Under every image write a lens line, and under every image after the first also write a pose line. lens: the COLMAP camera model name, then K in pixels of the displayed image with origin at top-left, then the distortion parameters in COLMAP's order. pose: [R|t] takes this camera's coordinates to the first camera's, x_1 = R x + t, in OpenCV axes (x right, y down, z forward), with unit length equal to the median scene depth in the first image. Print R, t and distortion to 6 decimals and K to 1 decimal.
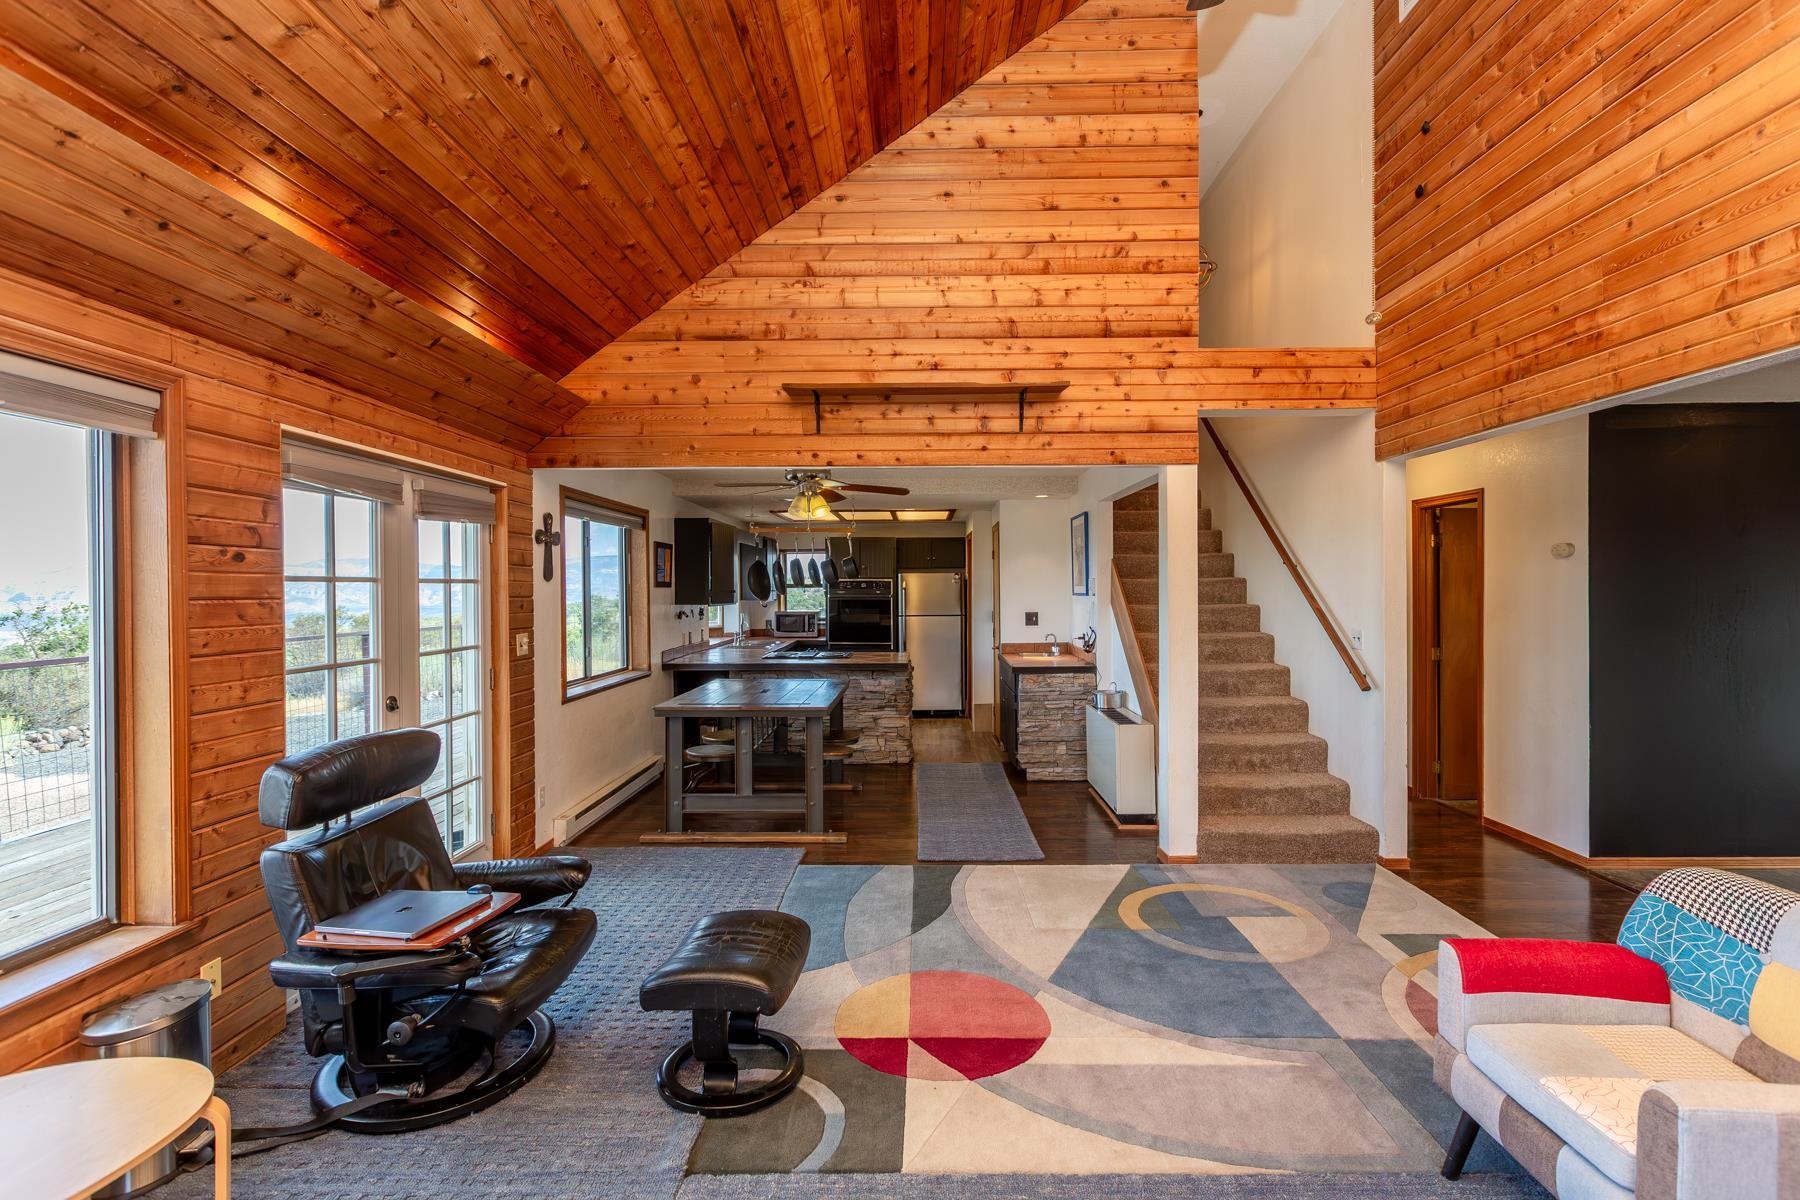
lens RADIAL K [[835.4, 0, 905.3], [0, 835.4, 592.5], [0, 0, 1]] dist [-0.000299, 0.000691]
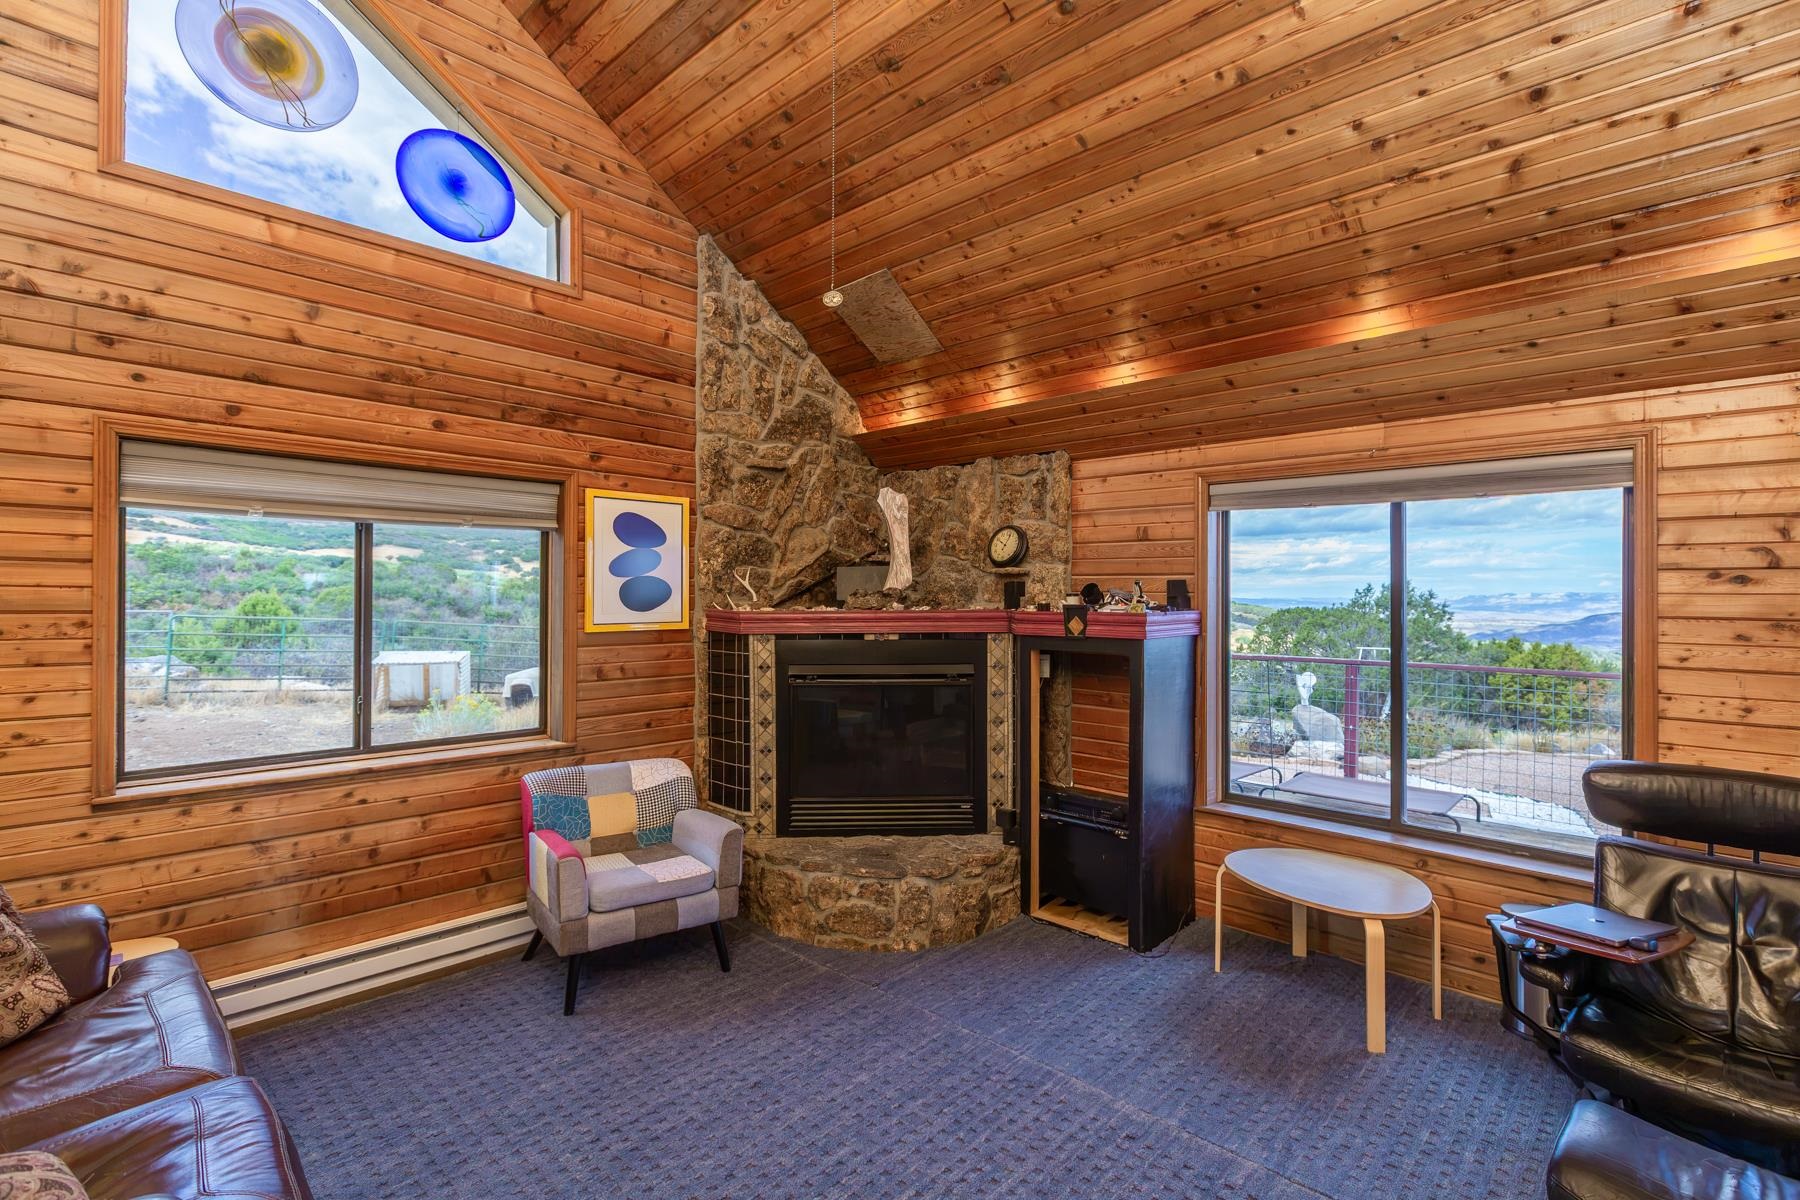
lens RADIAL K [[835.4, 0, 905.3], [0, 835.4, 592.5], [0, 0, 1]] dist [-0.000299, 0.000691]
pose [[-0.670196, -0.002100, -0.742182, 0.395162], [-0.005940, 0.999979, 0.002534, -0.013873], [0.742161, 0.006107, -0.670194, 0.552948]]
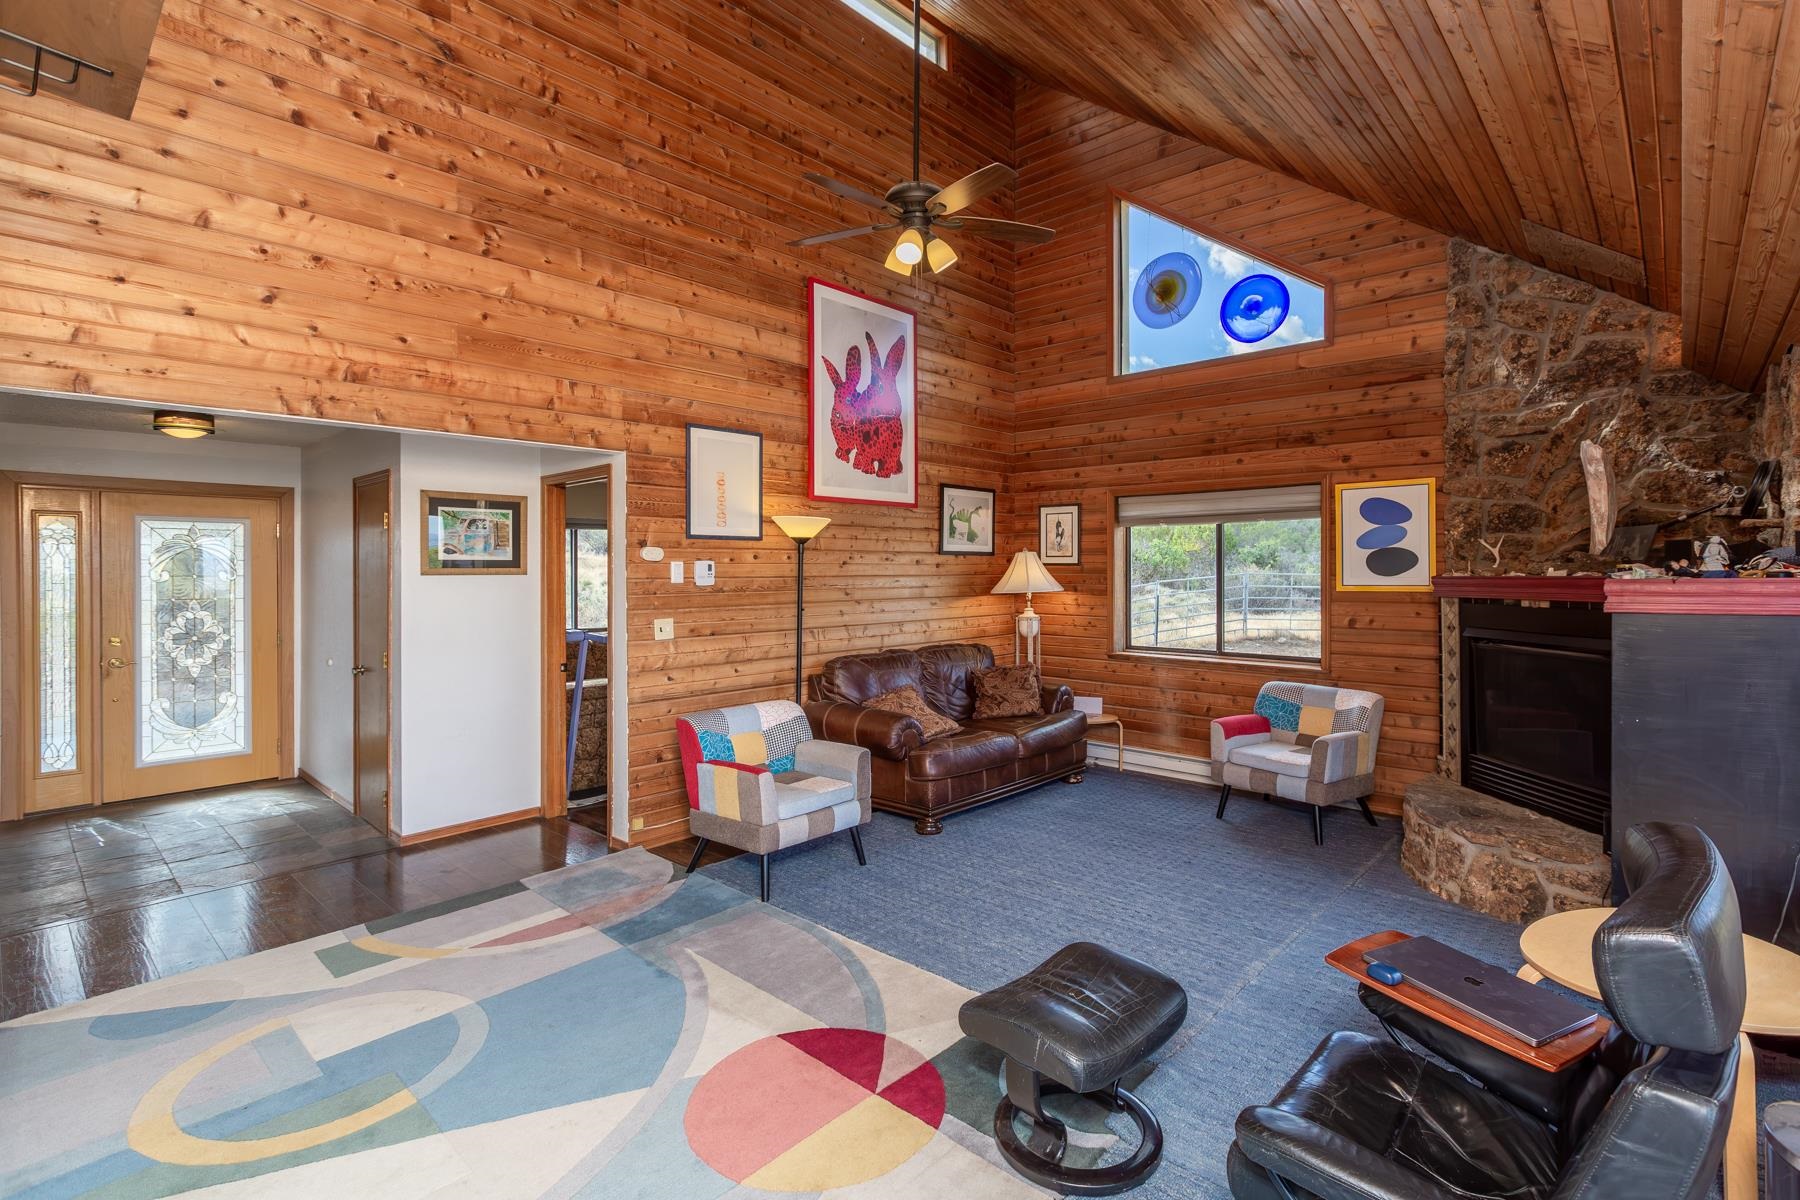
lens RADIAL K [[844.6, 0, 919.8], [0, 844.6, 571.0], [0, 0, 1]] dist [0.001640, 0.000271]
pose [[-0.755490, 0.005337, 0.655138, -0.382472], [0.012539, 0.999901, 0.006313, -0.010914], [-0.655040, 0.012984, -0.755483, 1.019316]]
